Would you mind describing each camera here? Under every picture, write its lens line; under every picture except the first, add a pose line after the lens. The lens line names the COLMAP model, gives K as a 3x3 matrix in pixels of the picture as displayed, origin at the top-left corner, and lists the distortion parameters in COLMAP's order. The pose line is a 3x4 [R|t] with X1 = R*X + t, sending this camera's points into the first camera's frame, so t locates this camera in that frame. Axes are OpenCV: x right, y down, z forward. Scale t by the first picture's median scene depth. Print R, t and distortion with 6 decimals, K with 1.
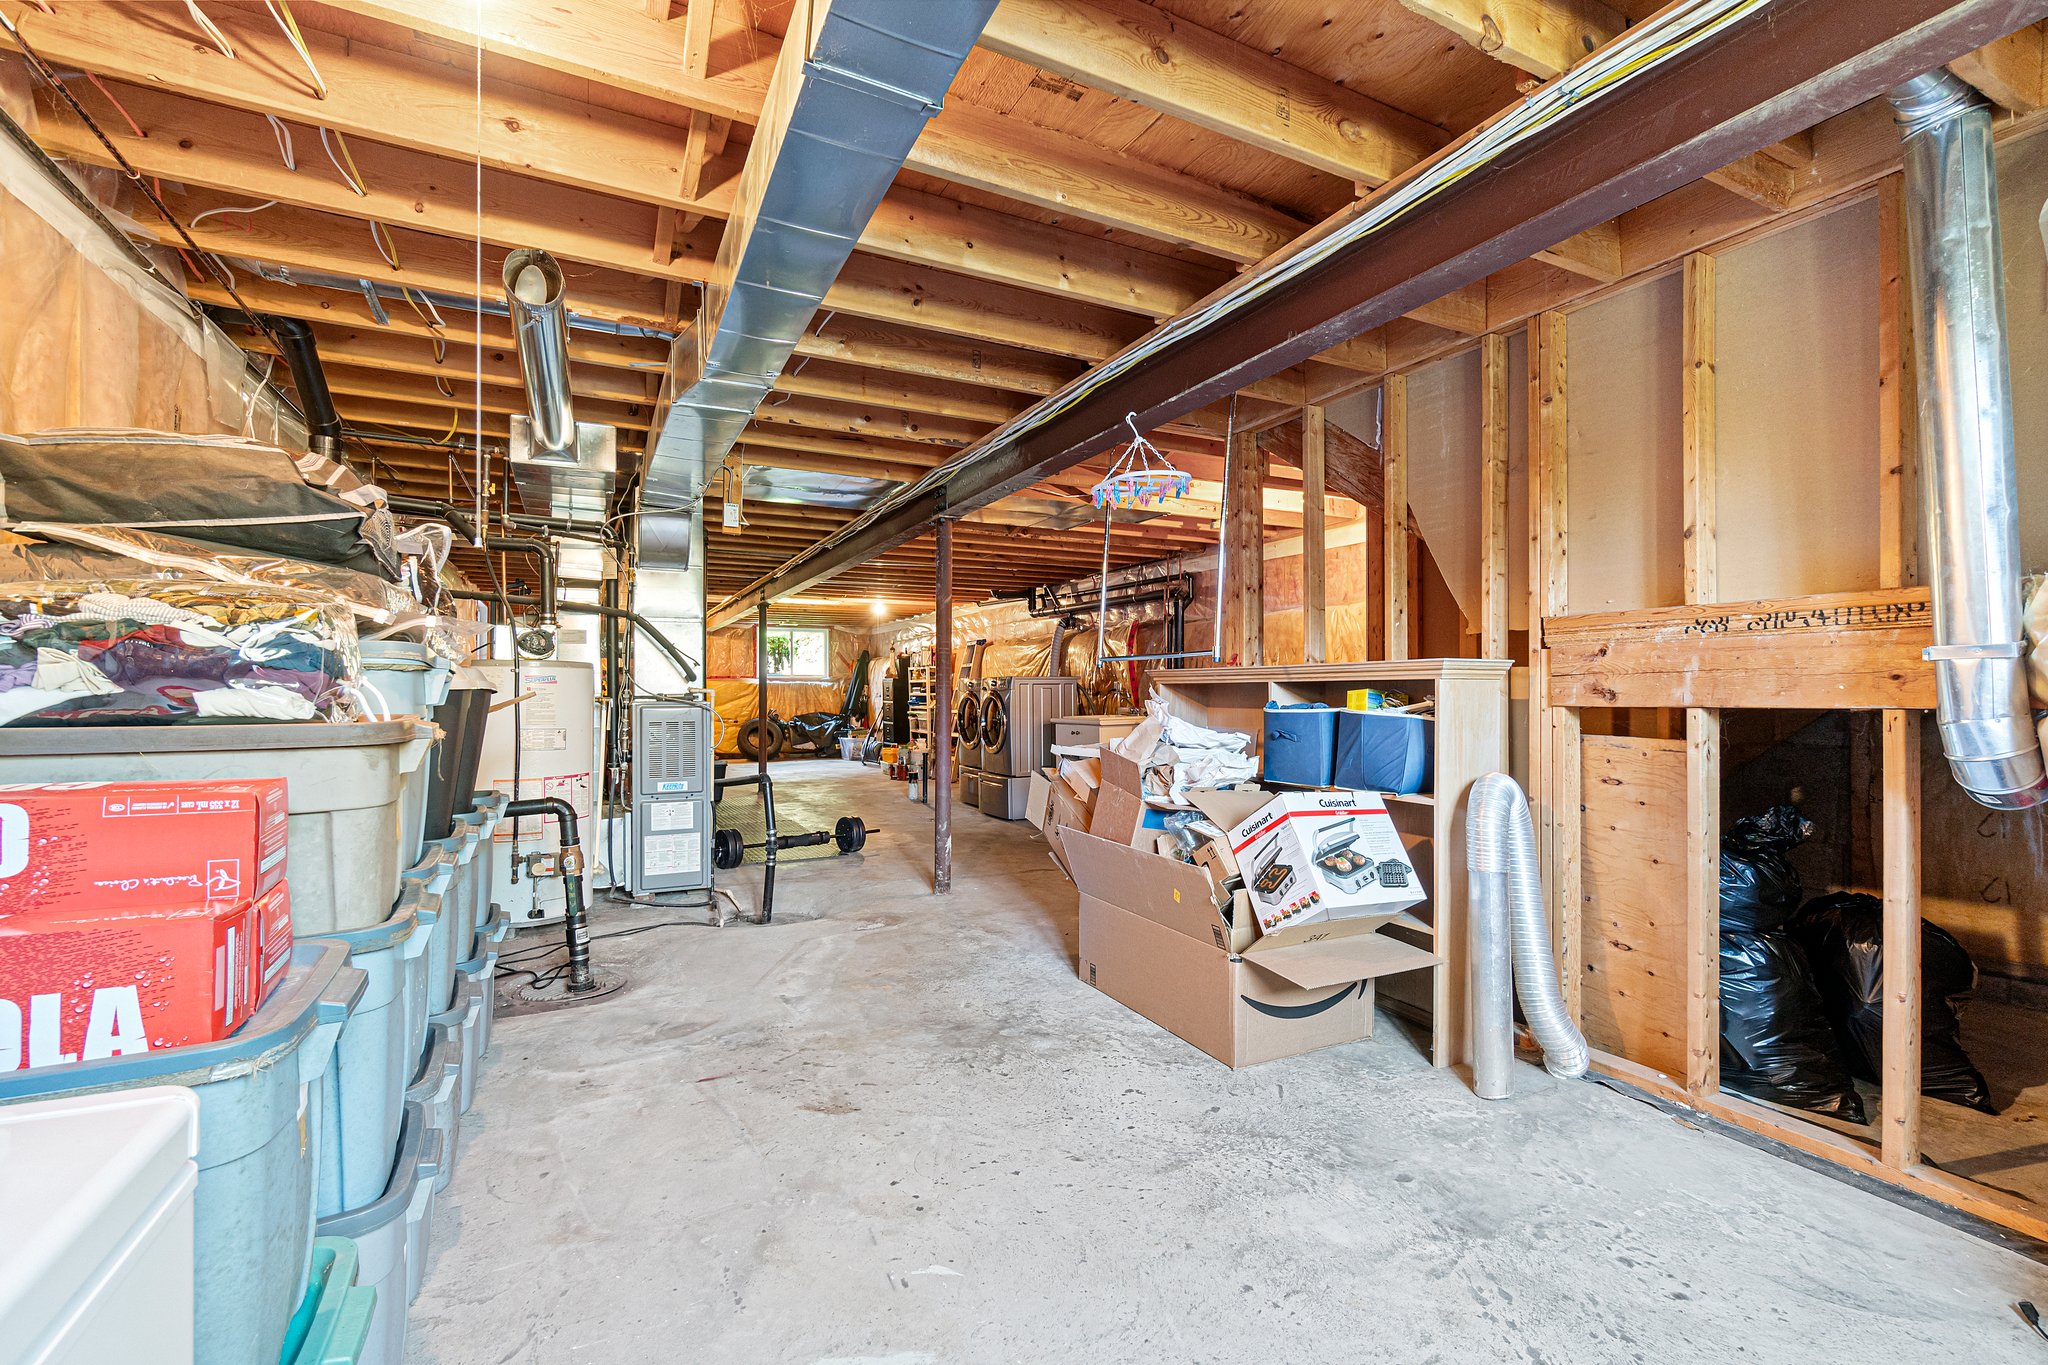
lens RADIAL K [[883.6, 0, 1021.9], [0, 883.6, 676.8], [0, 0, 1]] dist [-0.007050, 0.002283]
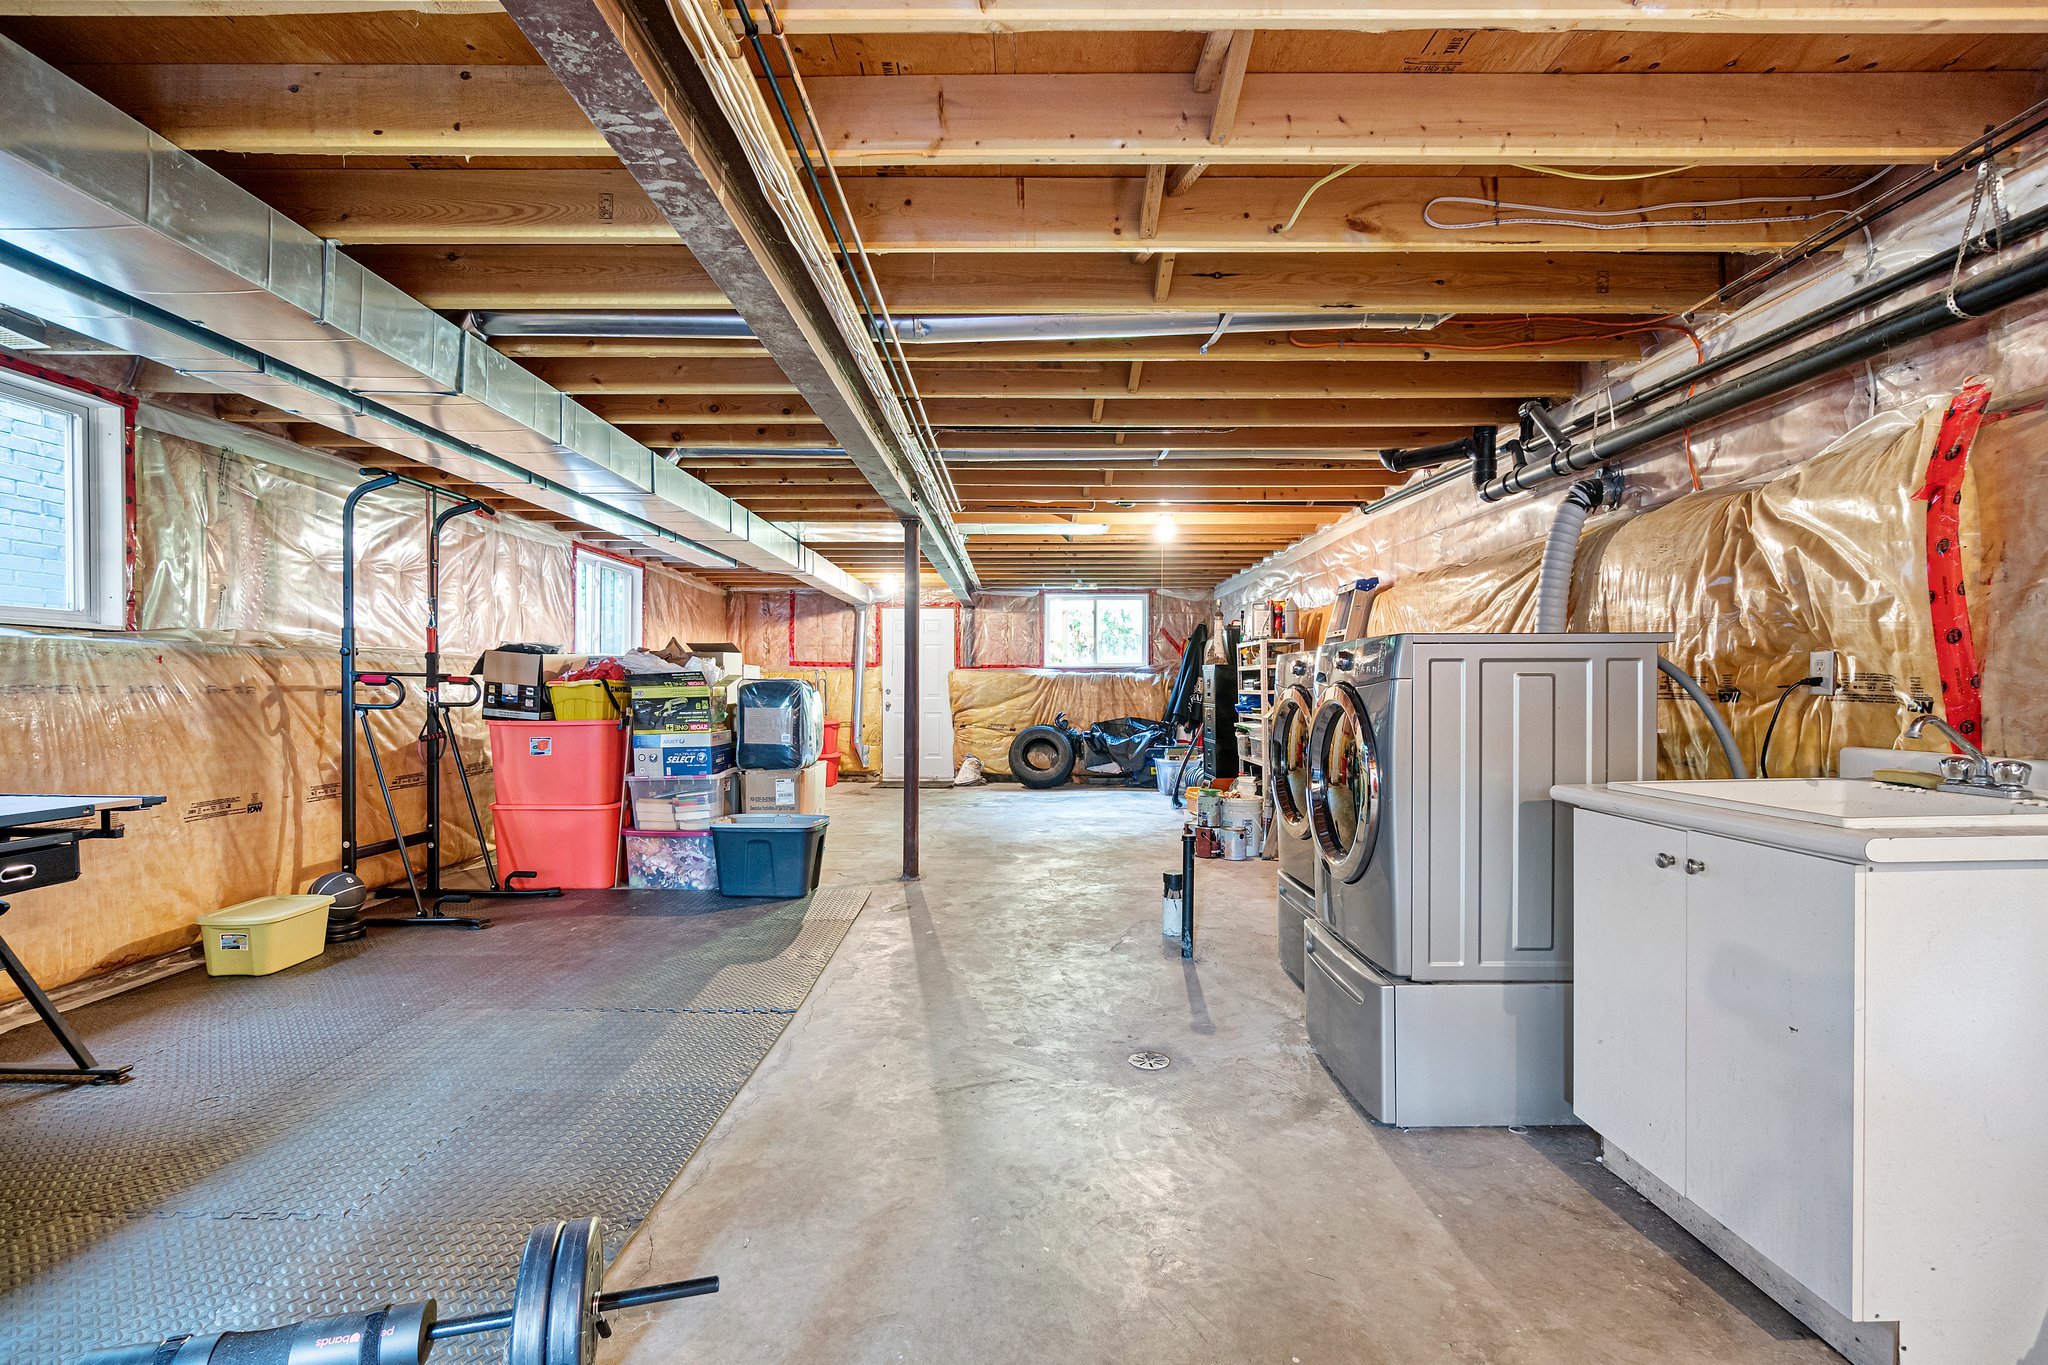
lens RADIAL K [[883.6, 0, 1021.6], [0, 883.6, 683.5], [0, 0, 1]] dist [-0.007050, 0.002283]
pose [[0.886776, 0.003188, -0.462189, 0.008755], [0.001980, 0.999941, 0.010697, 0.008609], [0.462196, -0.010401, 0.886717, 0.468564]]
